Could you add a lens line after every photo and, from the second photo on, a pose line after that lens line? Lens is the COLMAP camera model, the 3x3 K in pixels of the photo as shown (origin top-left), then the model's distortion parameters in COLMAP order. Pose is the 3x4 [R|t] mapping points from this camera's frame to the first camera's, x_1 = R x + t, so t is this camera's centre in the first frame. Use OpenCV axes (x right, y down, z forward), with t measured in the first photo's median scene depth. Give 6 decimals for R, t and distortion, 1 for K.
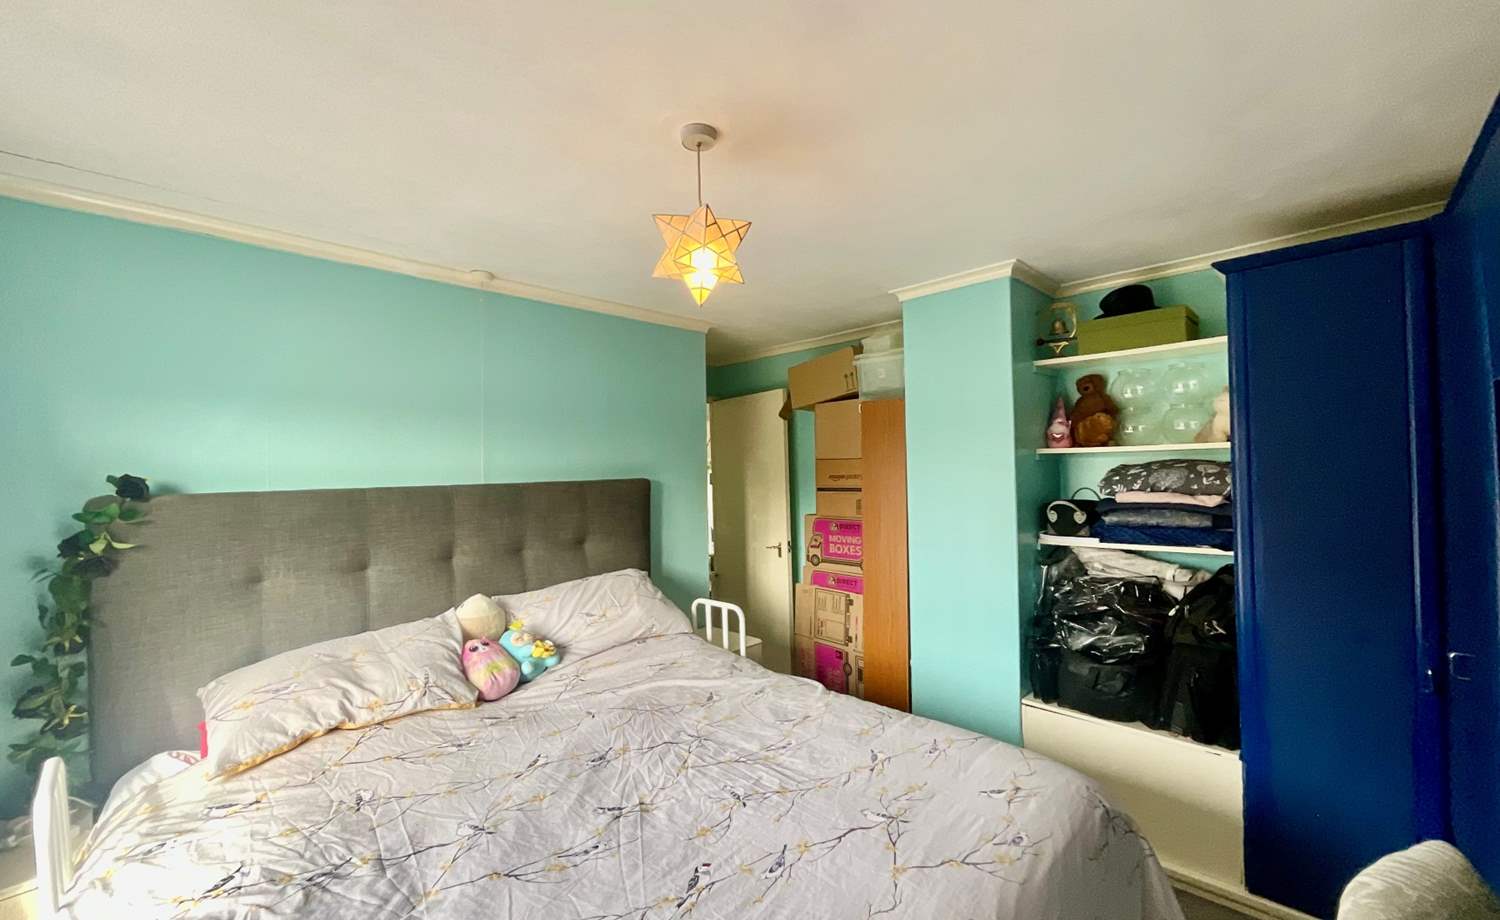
lens RADIAL K [[608.9, 0, 747.2], [0, 608.9, 457.5], [0, 0, 1]] dist [0.002799, 0.000350]
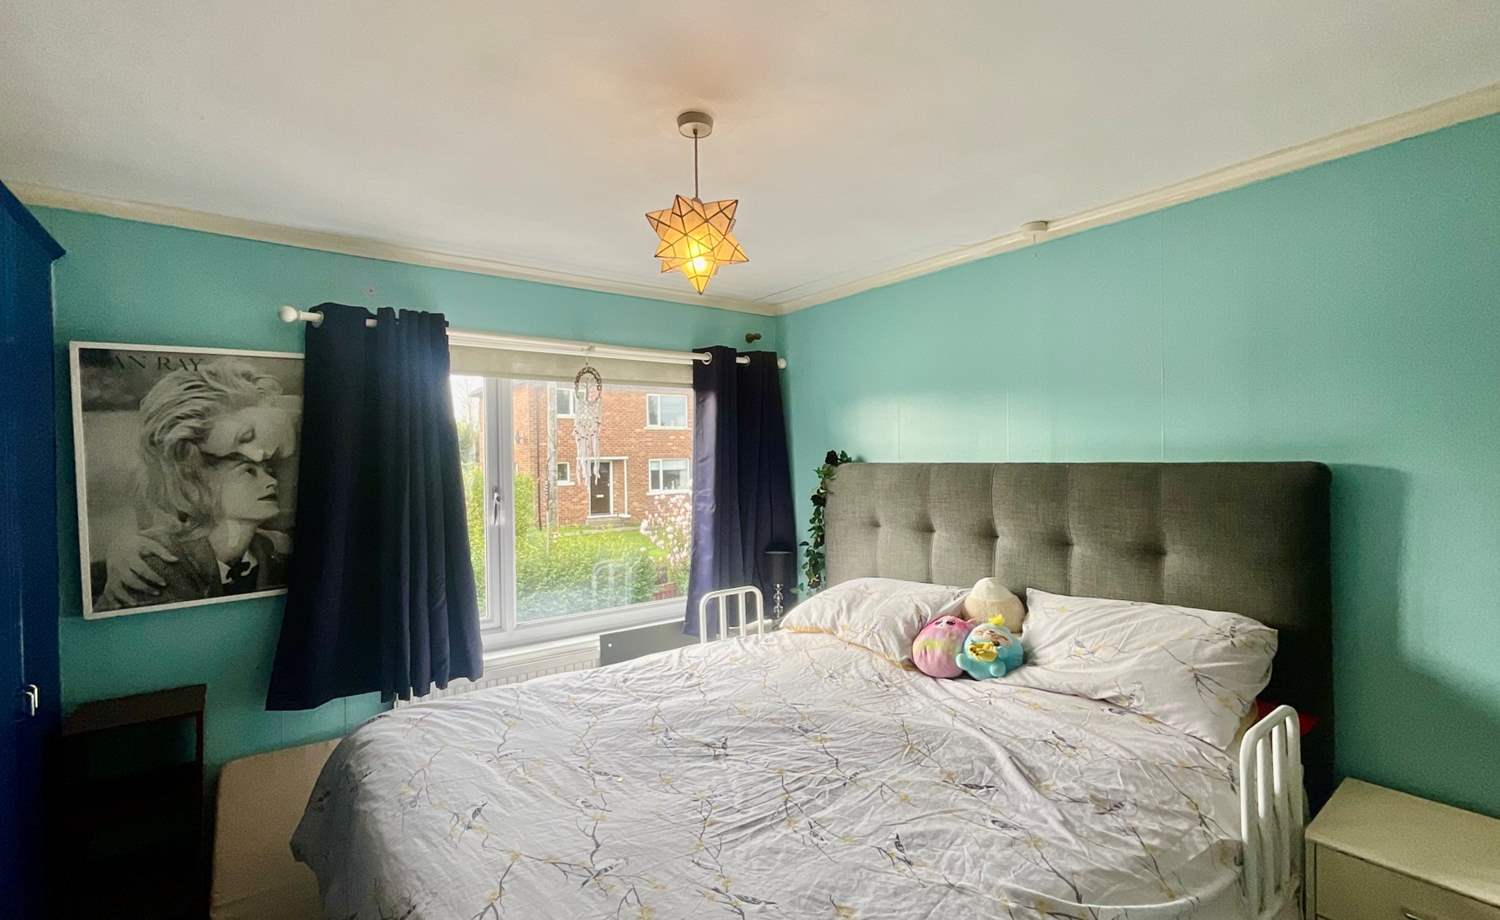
lens RADIAL K [[661.7, 0, 755.8], [0, 661.7, 456.8], [0, 0, 1]] dist [-0.000964, 0.000029]
pose [[-0.152317, 0.024845, -0.988019, 0.803843], [0.033317, 0.999245, 0.019991, 0.001231], [0.987770, -0.029873, -0.153029, 1.009235]]
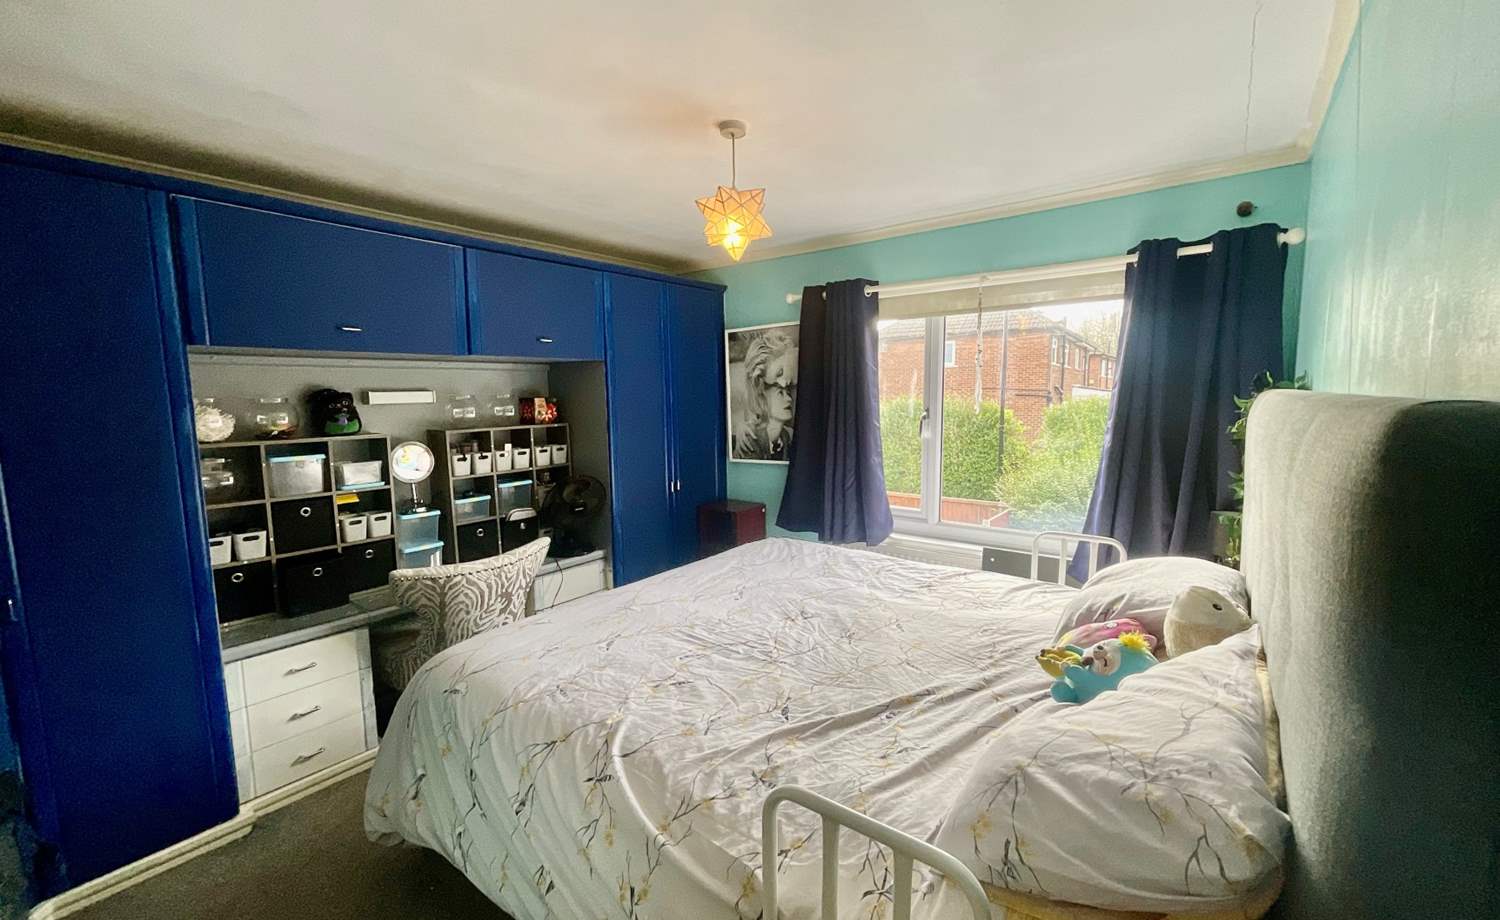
lens RADIAL K [[611.6, 0, 750.0], [0, 611.6, 460.0], [0, 0, 1]] dist [0.001867, 0.000021]
pose [[-0.993687, 0.048682, -0.101075, 0.041903], [0.038845, 0.994515, 0.097112, 0.042498], [0.105248, 0.092573, -0.990128, 1.906622]]
